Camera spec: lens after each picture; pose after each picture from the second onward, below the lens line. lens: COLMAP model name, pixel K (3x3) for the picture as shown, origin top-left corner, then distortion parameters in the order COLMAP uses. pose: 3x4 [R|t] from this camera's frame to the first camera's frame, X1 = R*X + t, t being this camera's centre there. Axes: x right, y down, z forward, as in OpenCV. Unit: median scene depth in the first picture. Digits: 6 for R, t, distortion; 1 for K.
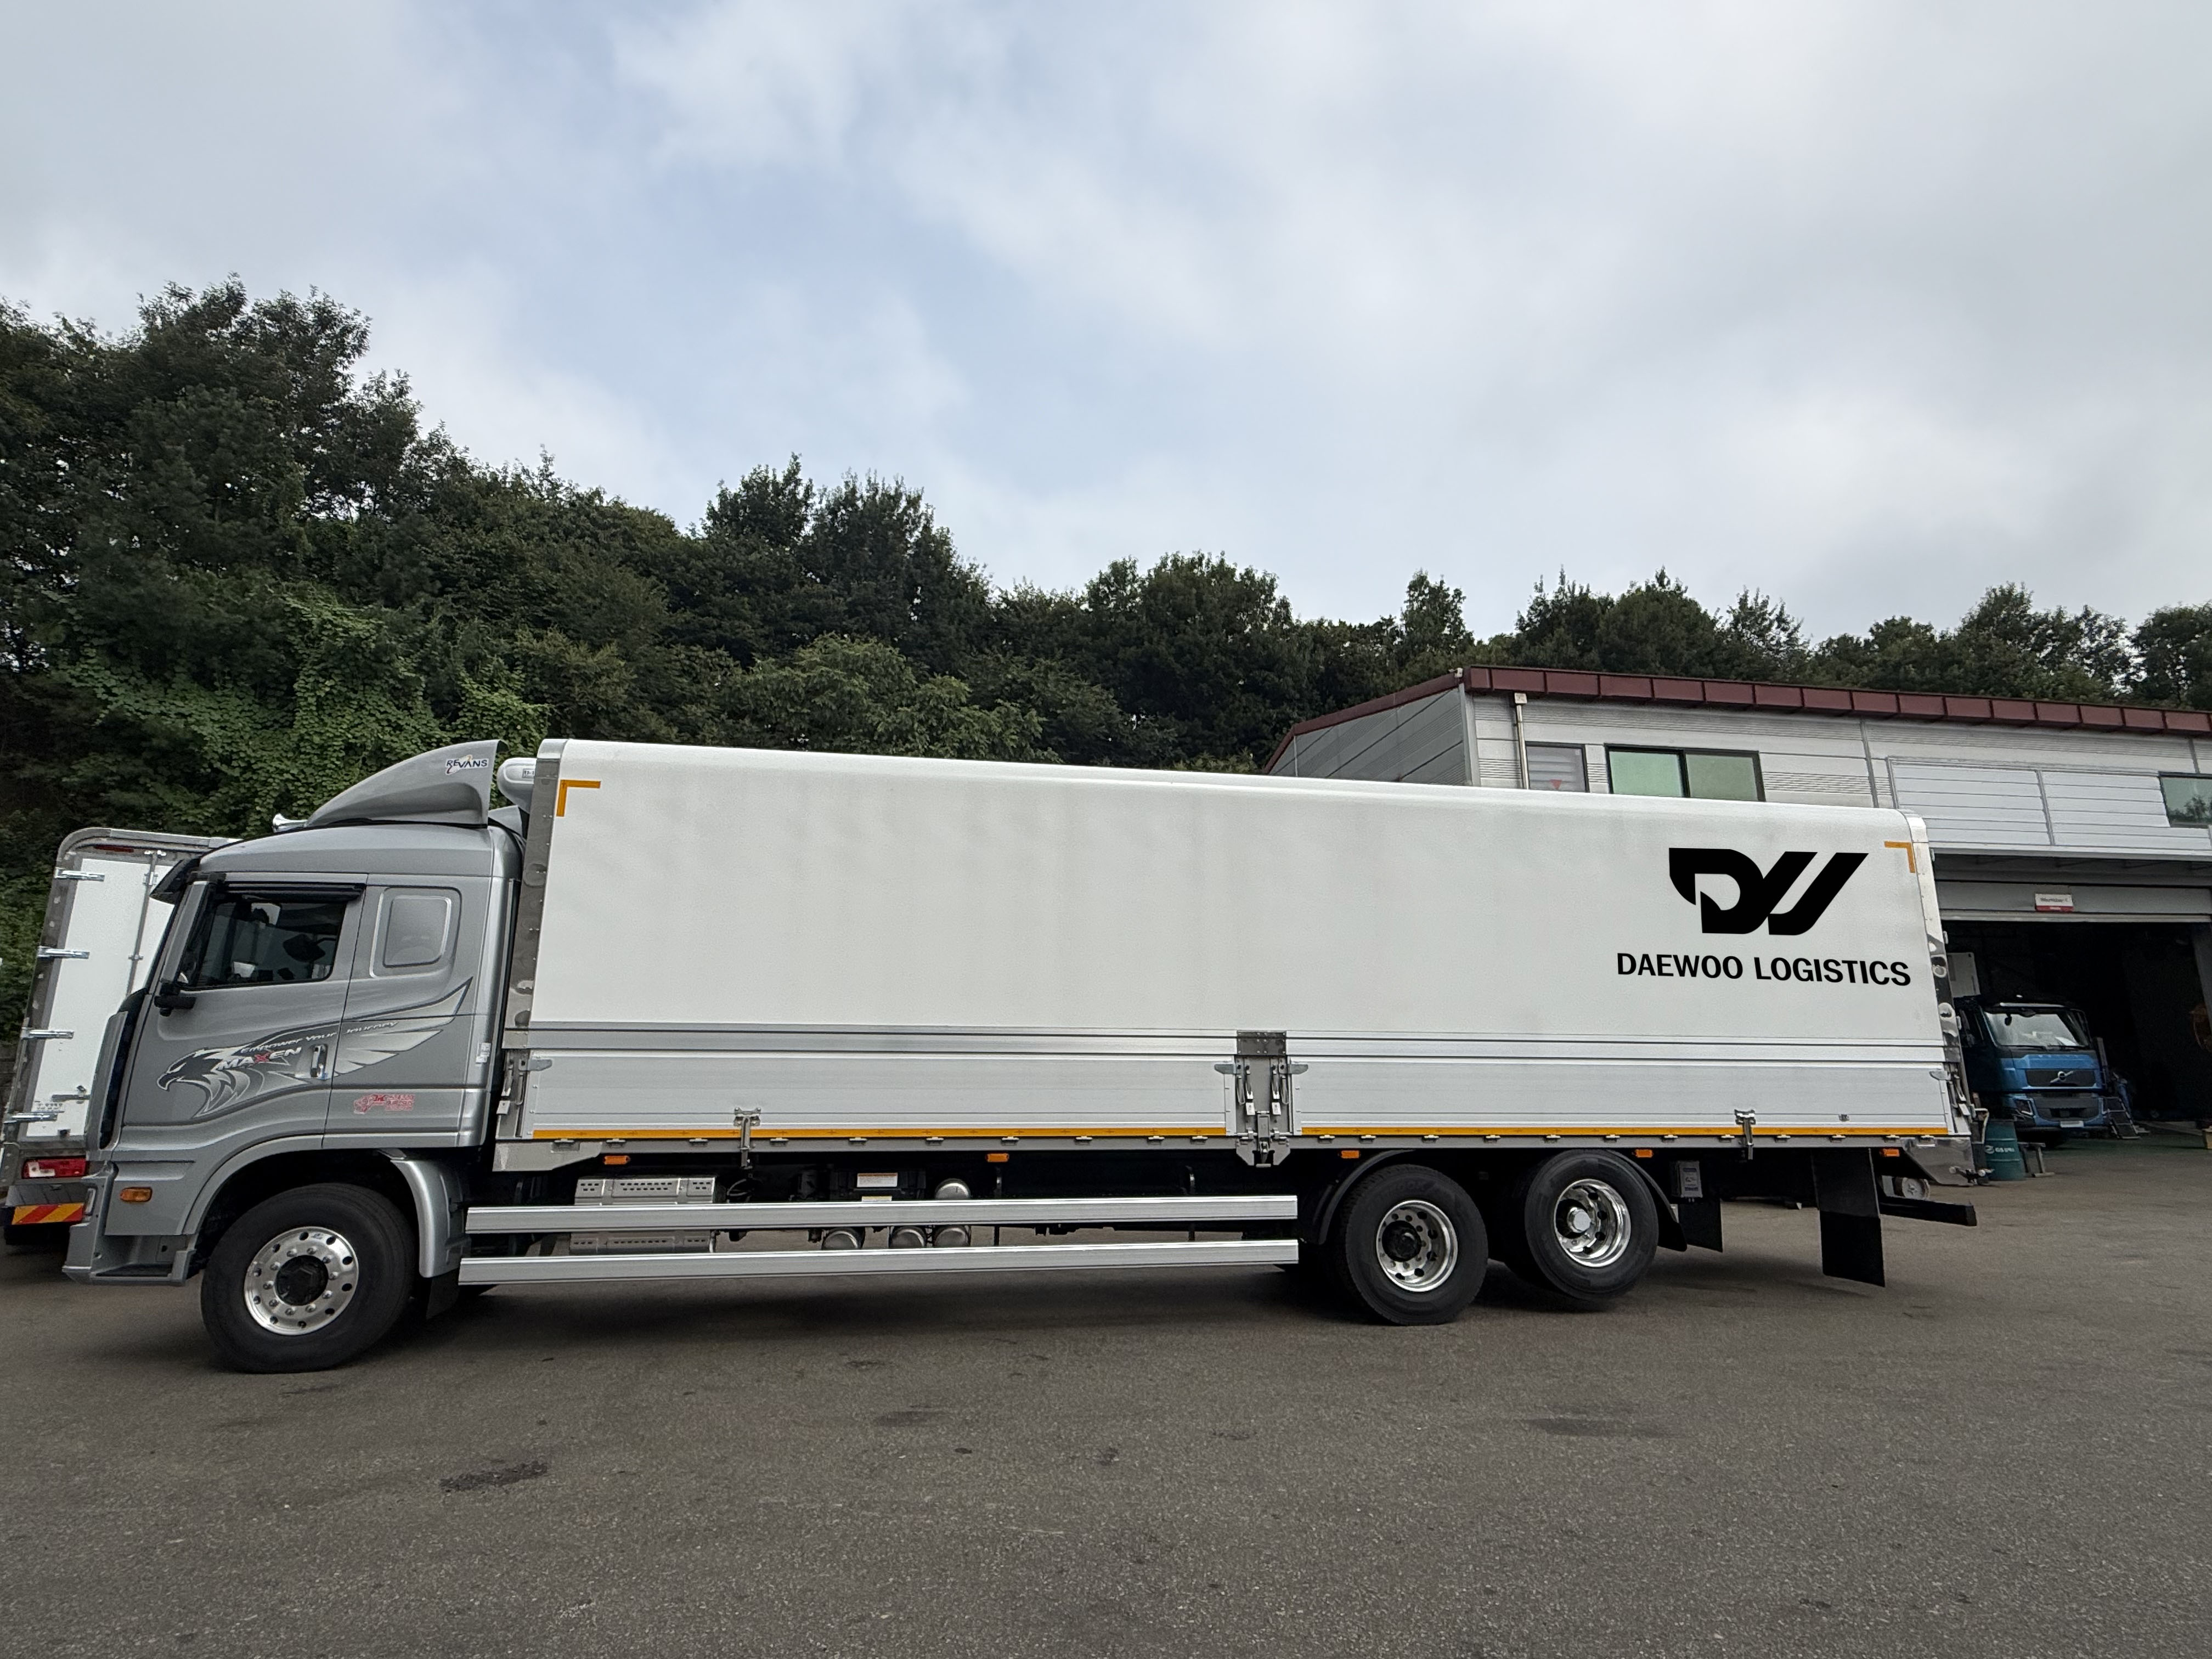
lens RADIAL K [[1144.2, 0, 1106.0], [0, 1144.2, 829.5], [0, 0, 1]] dist [-0.000223, -0.000437]
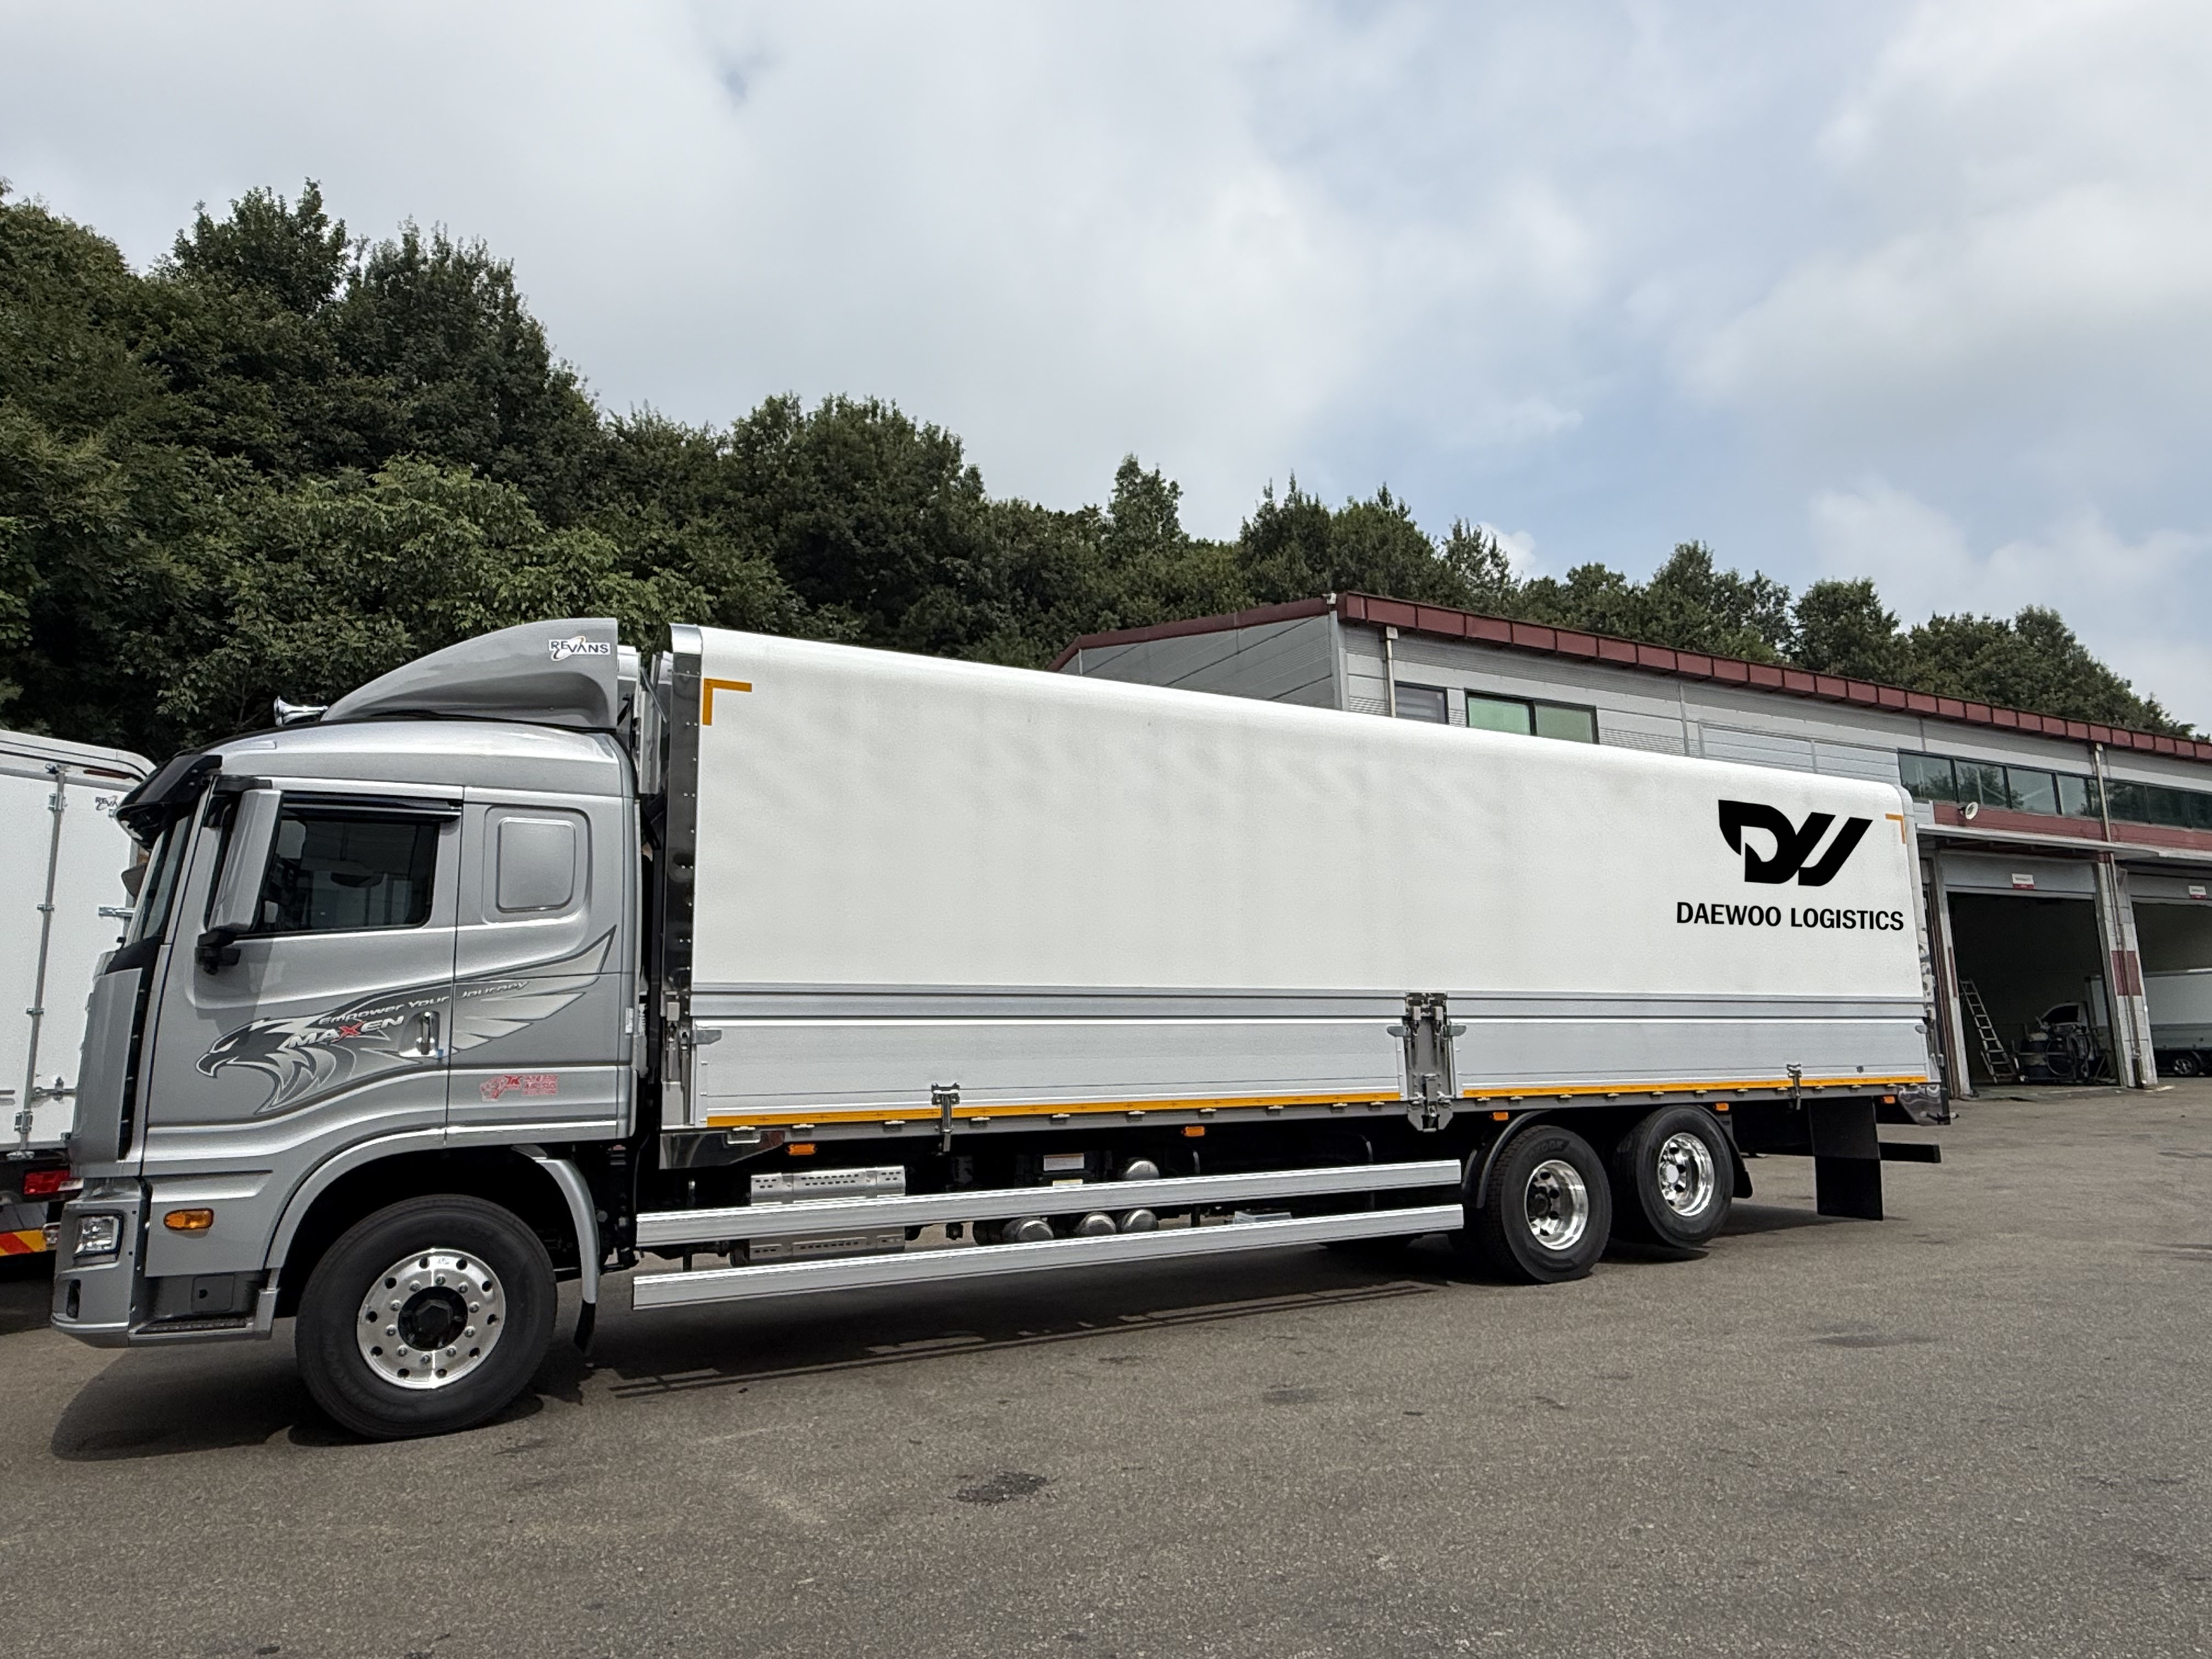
lens RADIAL K [[1432.2, 0, 1106.0], [0, 1432.2, 829.5], [0, 0, 1]] dist [-0.002146, -0.002030]
pose [[0.943092, 0.034047, 0.330785, -0.493152], [-0.052627, 0.997490, 0.047373, -0.000587], [-0.328342, -0.062085, 0.942516, -0.024700]]
